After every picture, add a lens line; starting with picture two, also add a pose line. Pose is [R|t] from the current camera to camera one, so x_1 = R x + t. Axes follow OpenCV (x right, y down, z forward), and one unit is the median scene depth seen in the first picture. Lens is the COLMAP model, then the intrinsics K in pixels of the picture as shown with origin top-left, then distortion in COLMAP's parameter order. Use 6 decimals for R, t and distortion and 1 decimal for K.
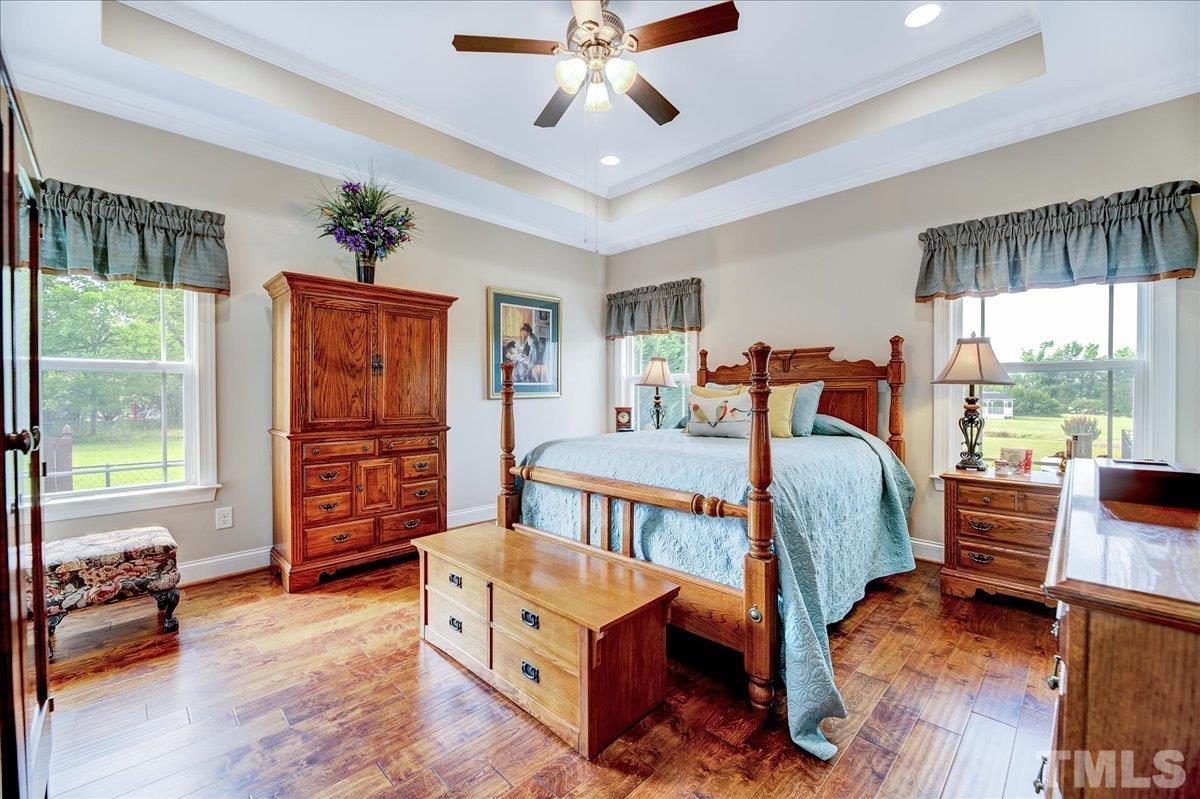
lens RADIAL K [[490.2, 0, 598.9], [0, 490.2, 386.2], [0, 0, 1]] dist [0.002321, -0.003818]
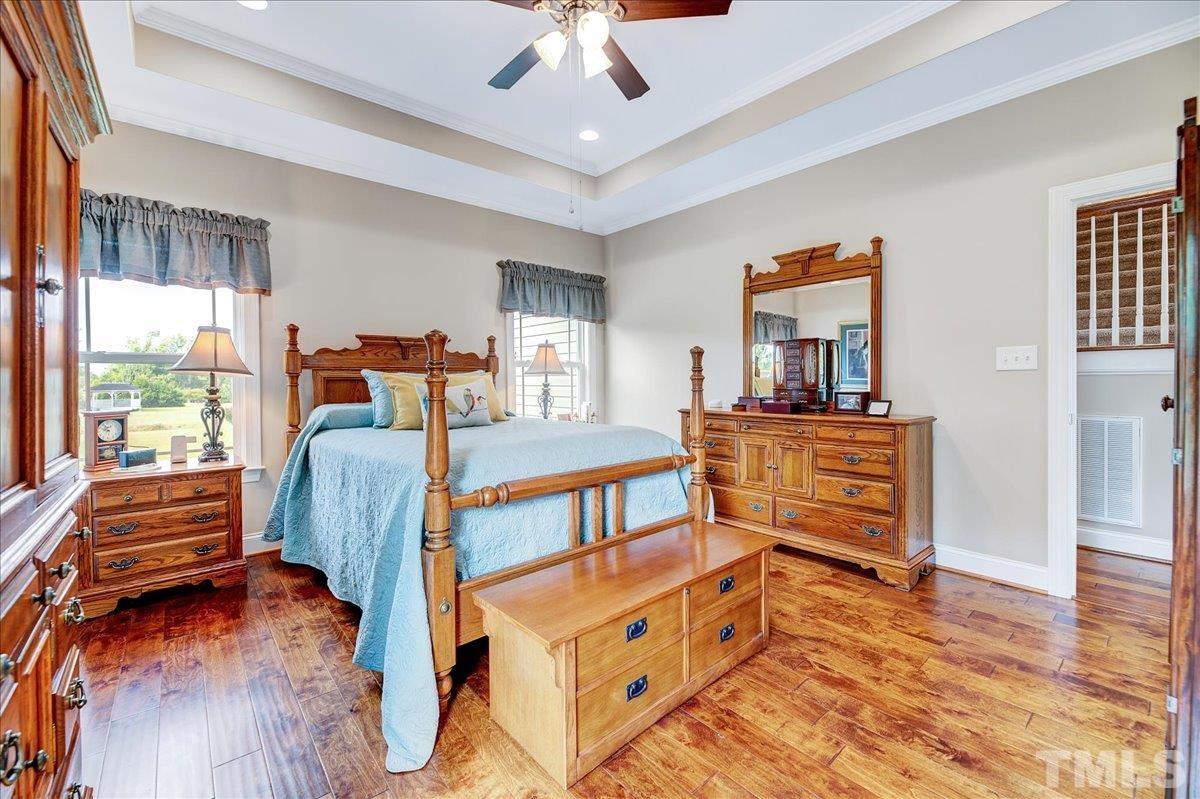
lens RADIAL K [[487.3, 0, 598.3], [0, 487.3, 390.3], [0, 0, 1]] dist [-0.000262, -0.002965]
pose [[0.073776, -0.023462, 0.996999, -0.491207], [-0.004211, 0.999707, 0.023837, 0.006179], [-0.997266, -0.005957, 0.073655, 0.483293]]
